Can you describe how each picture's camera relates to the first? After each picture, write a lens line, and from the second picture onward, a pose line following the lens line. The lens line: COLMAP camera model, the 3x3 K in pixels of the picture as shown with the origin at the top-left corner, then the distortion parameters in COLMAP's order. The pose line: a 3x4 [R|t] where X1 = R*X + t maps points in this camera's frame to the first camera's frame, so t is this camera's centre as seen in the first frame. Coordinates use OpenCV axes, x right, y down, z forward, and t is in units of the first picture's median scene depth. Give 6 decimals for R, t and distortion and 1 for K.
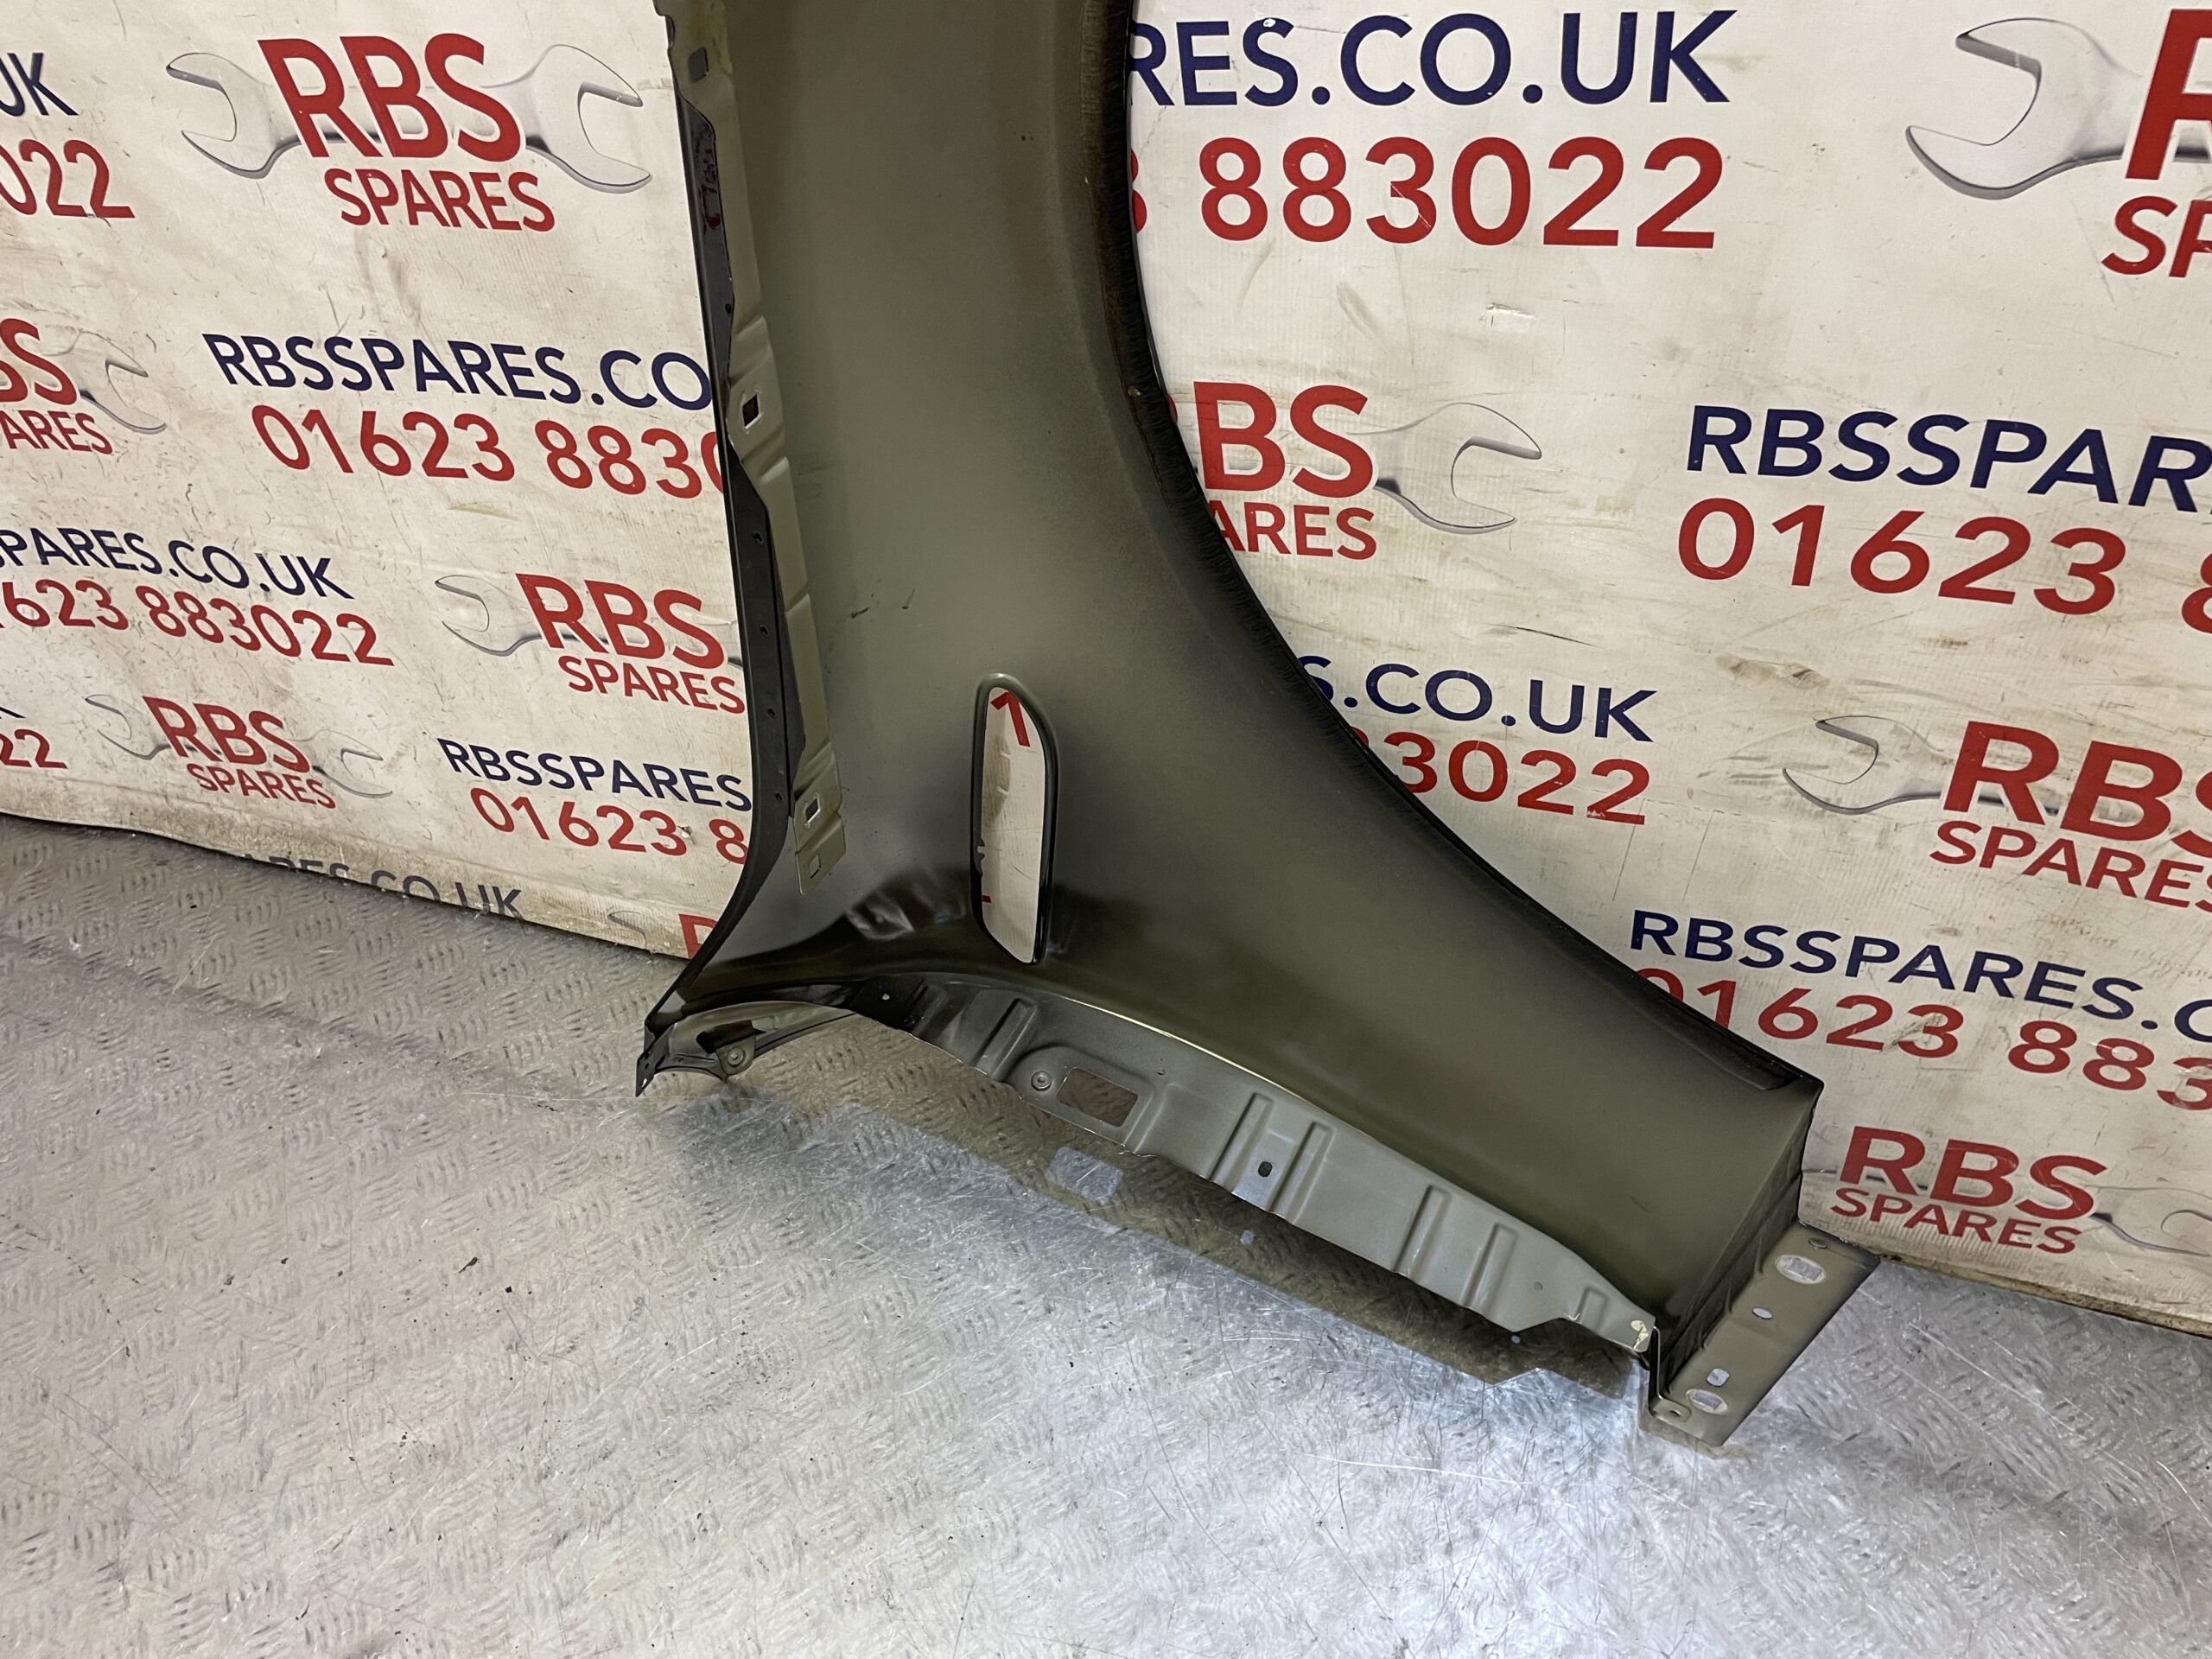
lens RADIAL K [[1701.9, 0, 1128.7], [0, 1701.9, 821.8], [0, 0, 1]] dist [0.046252, -0.030447]
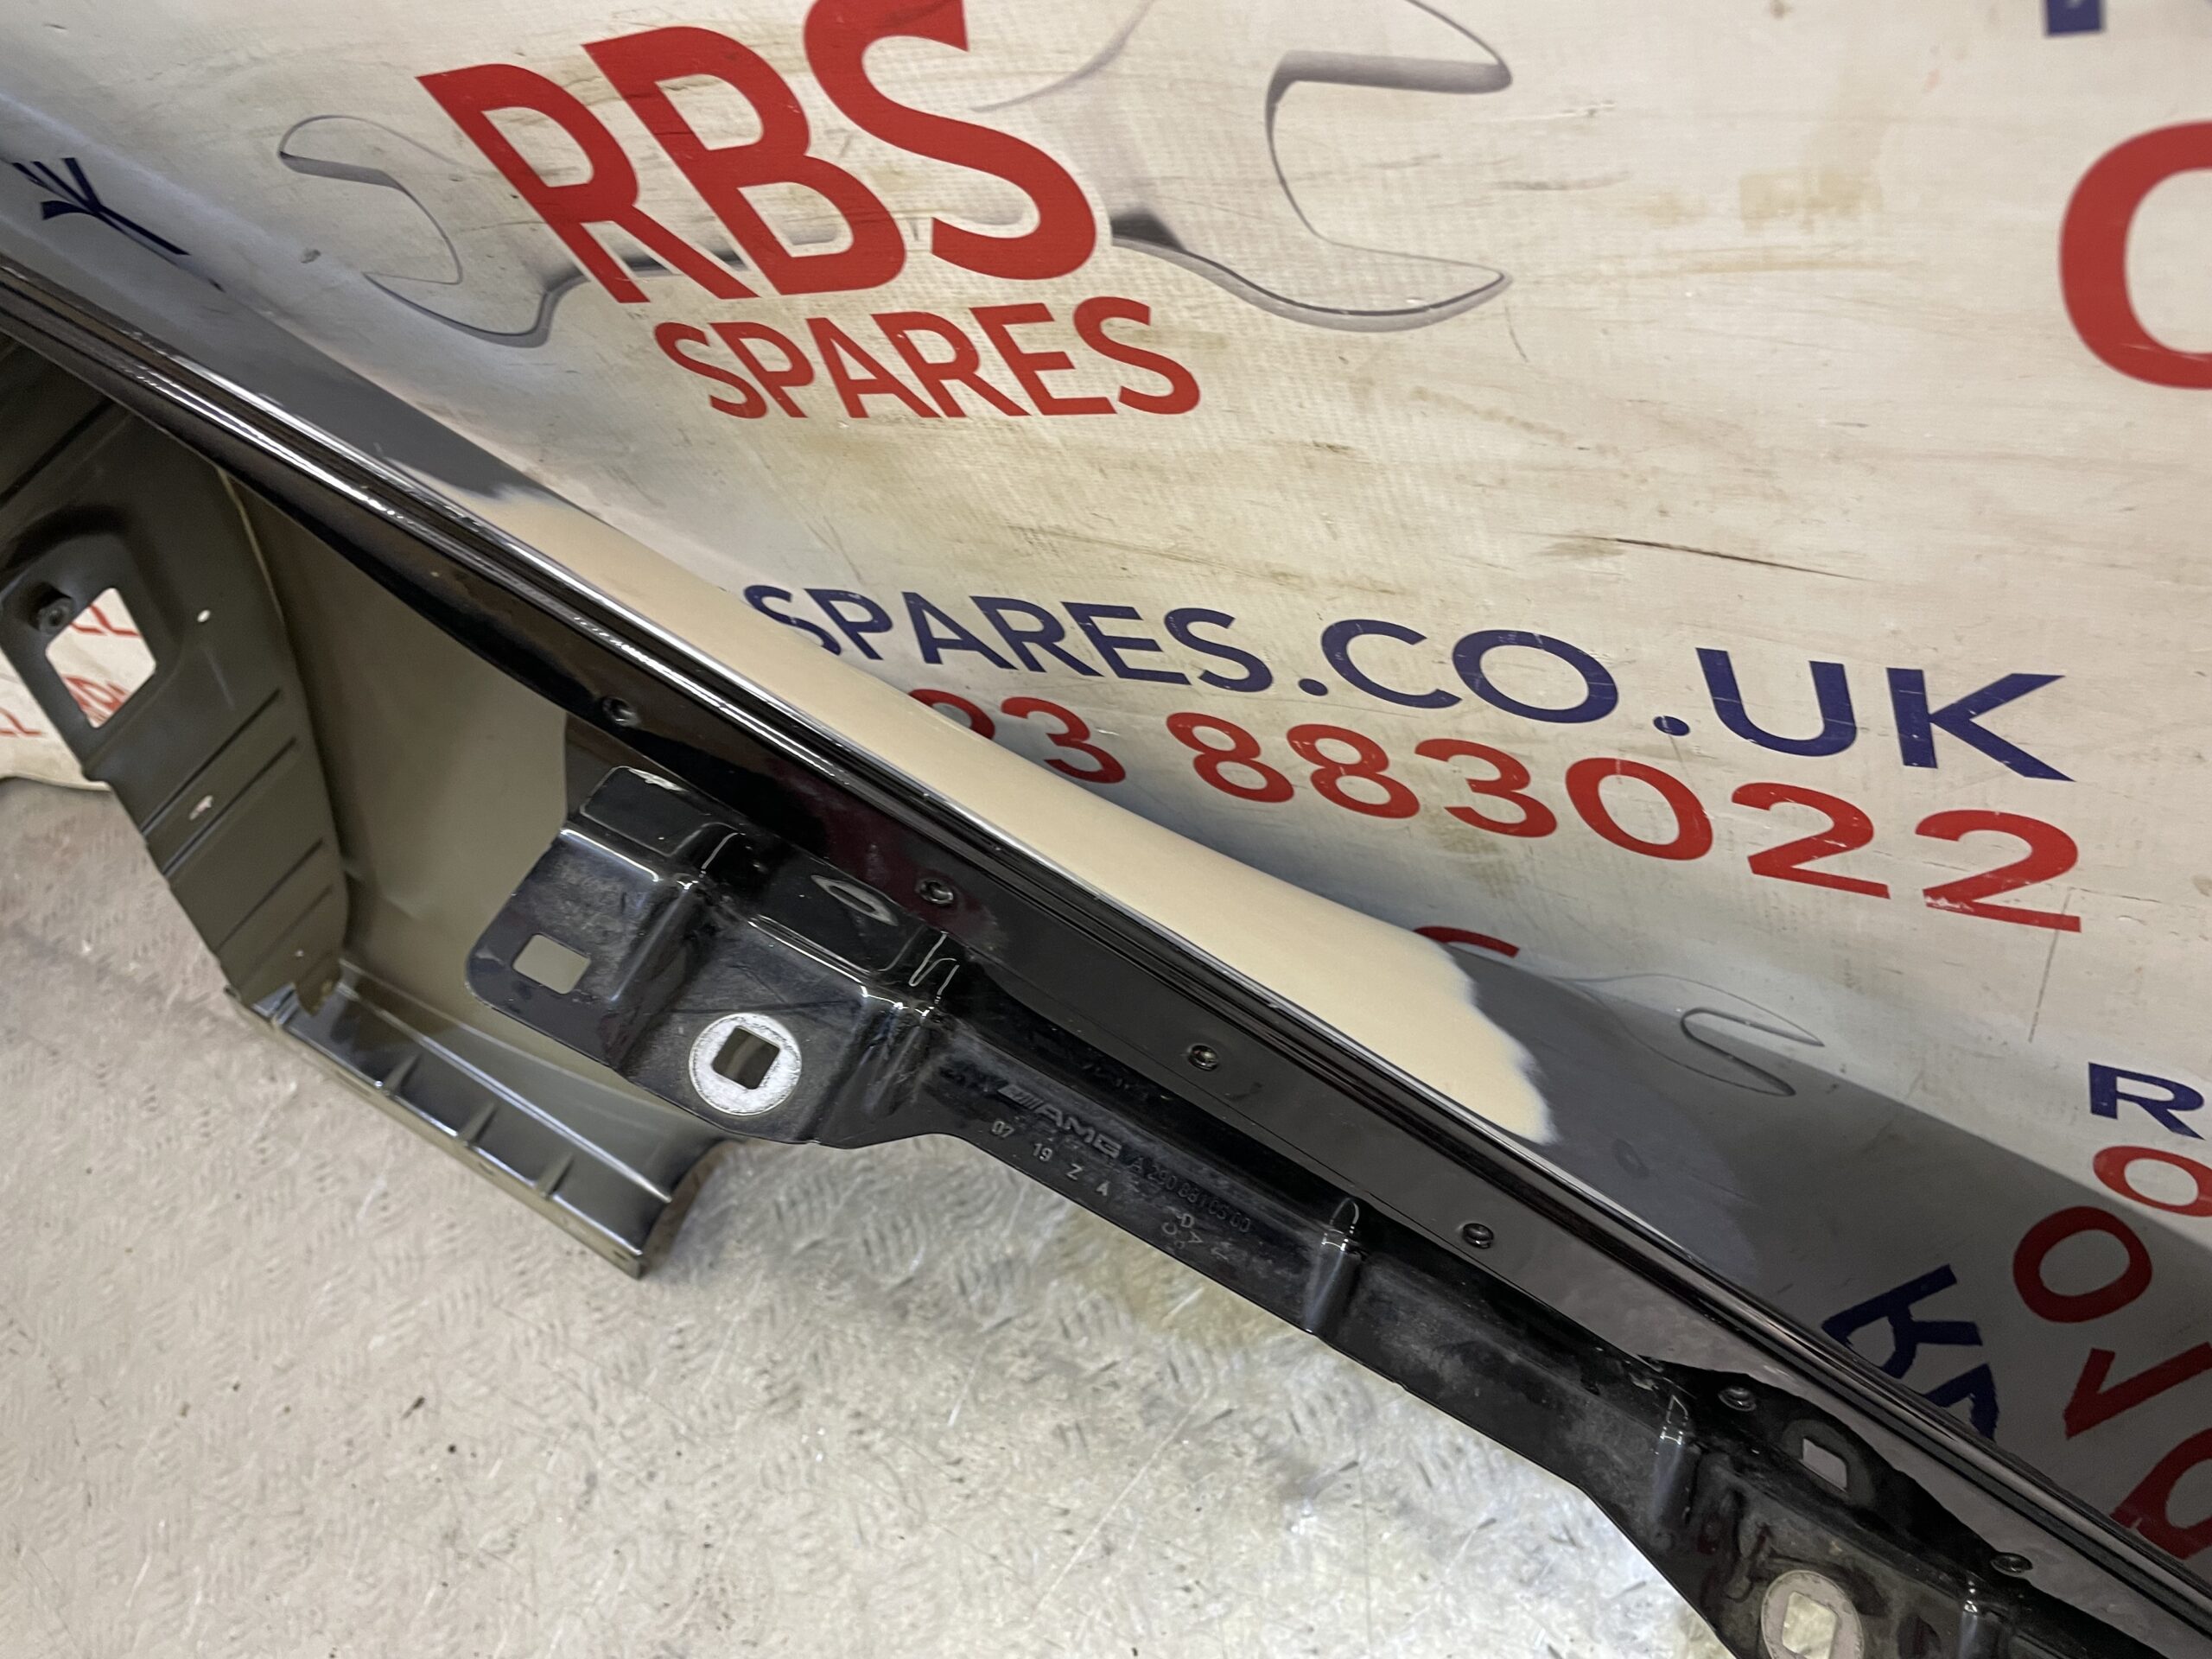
lens RADIAL K [[1701.9, 0, 1094.0], [0, 1701.9, 838.8], [0, 0, 1]] dist [0.046252, -0.030447]
pose [[0.935503, -0.066507, -0.347004, 0.188803], [0.151868, 0.962460, 0.224962, -0.116399], [0.319016, -0.263151, 0.910484, 0.476485]]
